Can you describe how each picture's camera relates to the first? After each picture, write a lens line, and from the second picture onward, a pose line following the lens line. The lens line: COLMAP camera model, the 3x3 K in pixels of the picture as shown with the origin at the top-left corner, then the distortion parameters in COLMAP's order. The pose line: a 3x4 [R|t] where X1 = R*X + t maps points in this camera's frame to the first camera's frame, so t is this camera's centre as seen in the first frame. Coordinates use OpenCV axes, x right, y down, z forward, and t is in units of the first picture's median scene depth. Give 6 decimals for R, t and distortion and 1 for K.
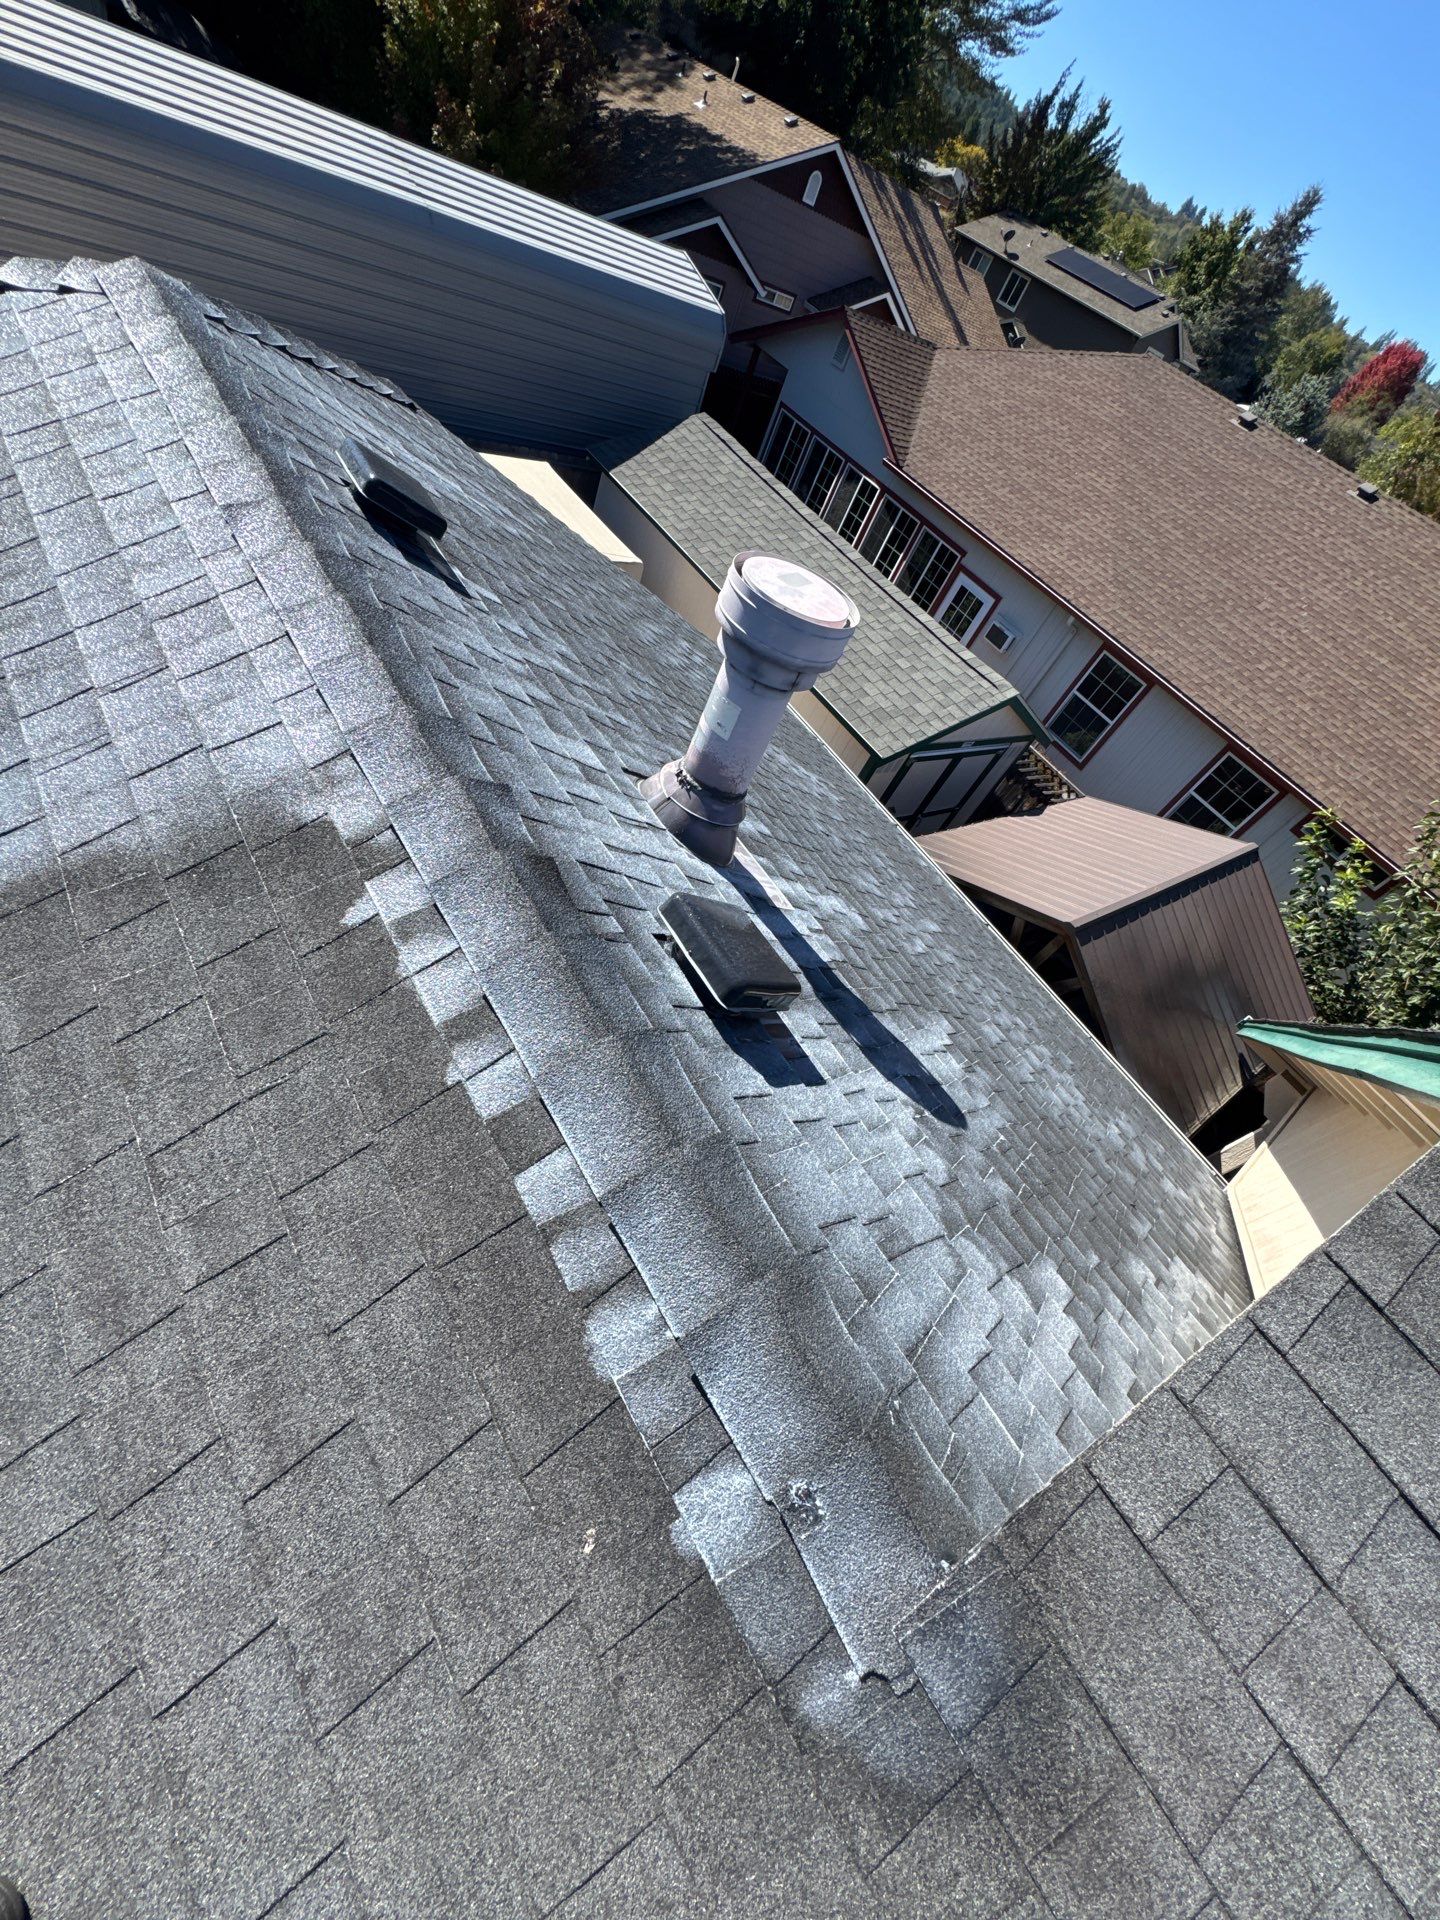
lens RADIAL K [[763.6, 0, 719.9], [0, 763.6, 962.7], [0, 0, 1]] dist [-0.003507, -0.000536]
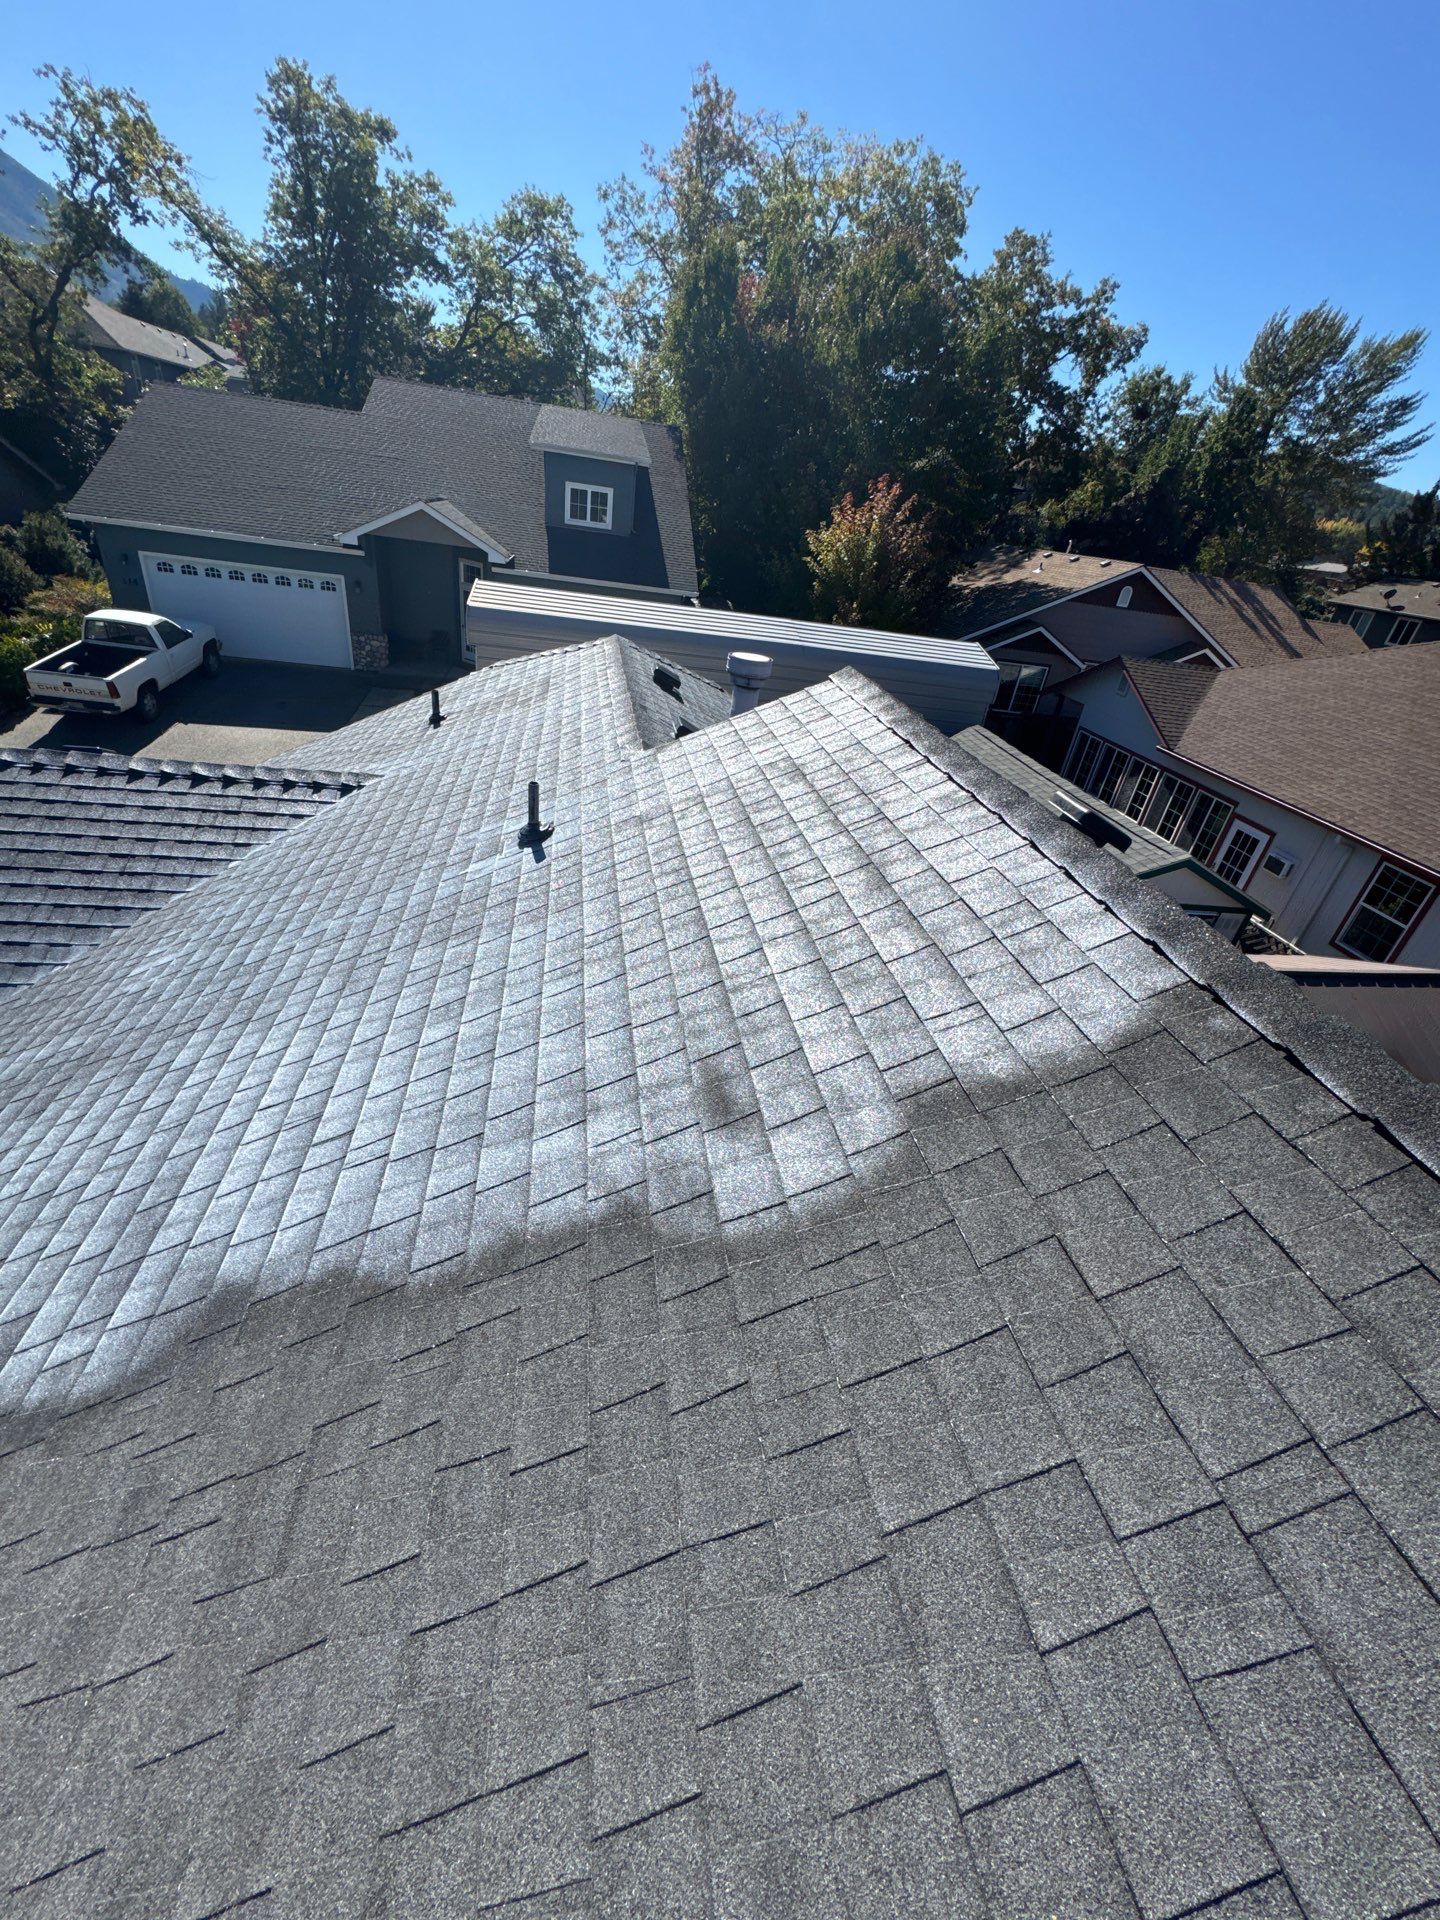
lens RADIAL K [[756.4, 0, 714.3], [0, 756.4, 952.3], [0, 0, 1]] dist [-0.003447, -0.000428]
pose [[0.876833, 0.000559, -0.480794, 0.136418], [-0.201102, 0.908749, -0.365696, 0.165882], [0.436717, 0.417343, 0.796934, -0.095557]]
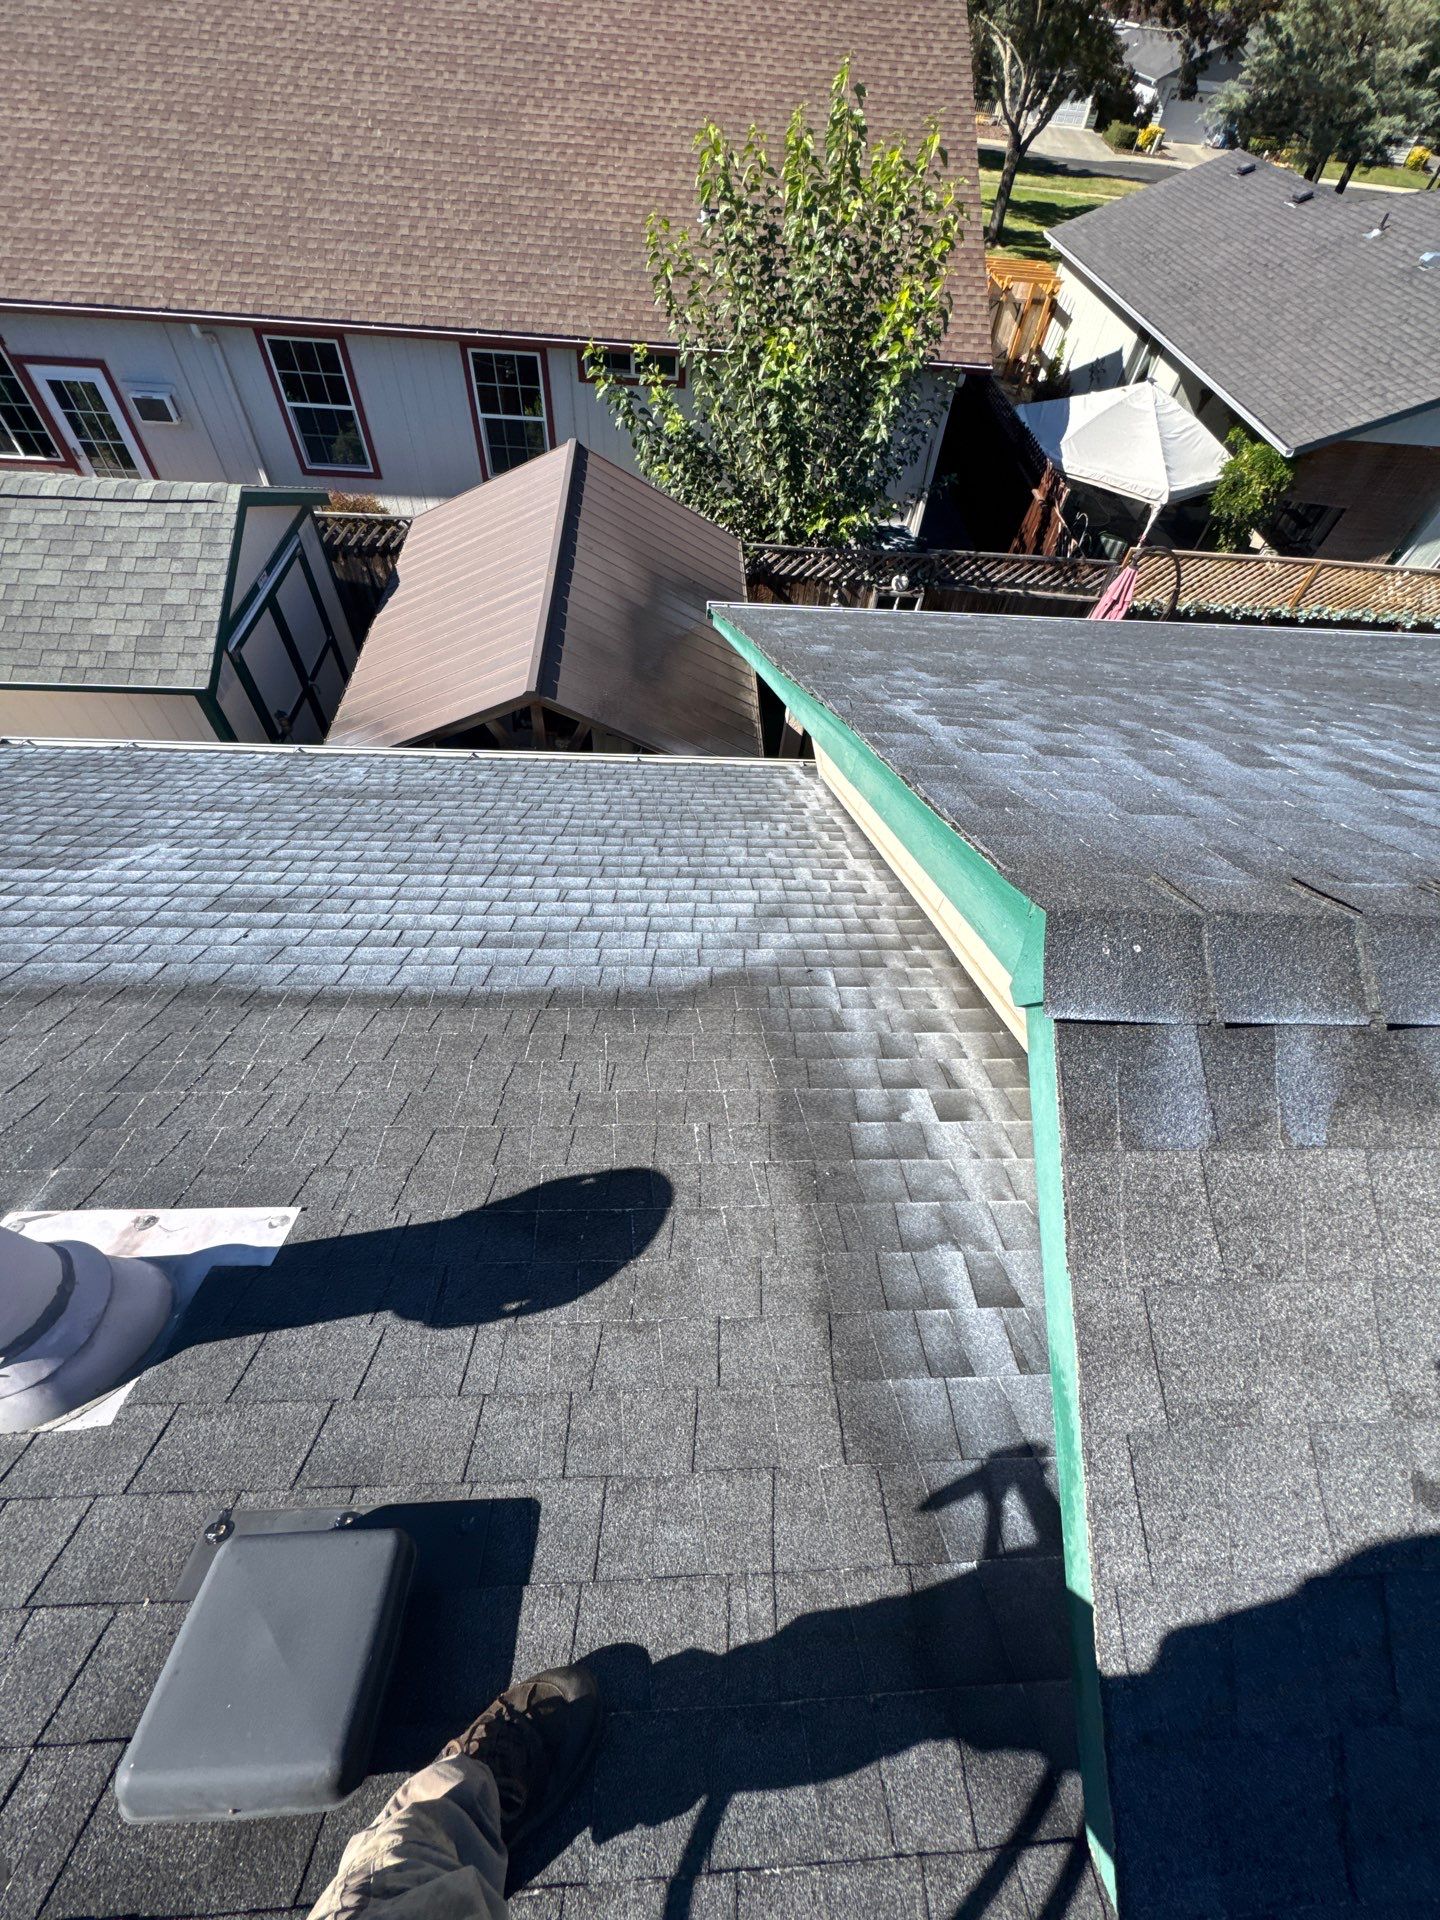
lens RADIAL K [[763.6, 0, 719.9], [0, 763.6, 962.7], [0, 0, 1]] dist [-0.003507, -0.000536]
pose [[0.528026, -0.826340, 0.195834, 0.045907], [0.716388, 0.557261, 0.419820, -0.028575], [-0.456045, -0.081383, 0.886228, 0.028735]]
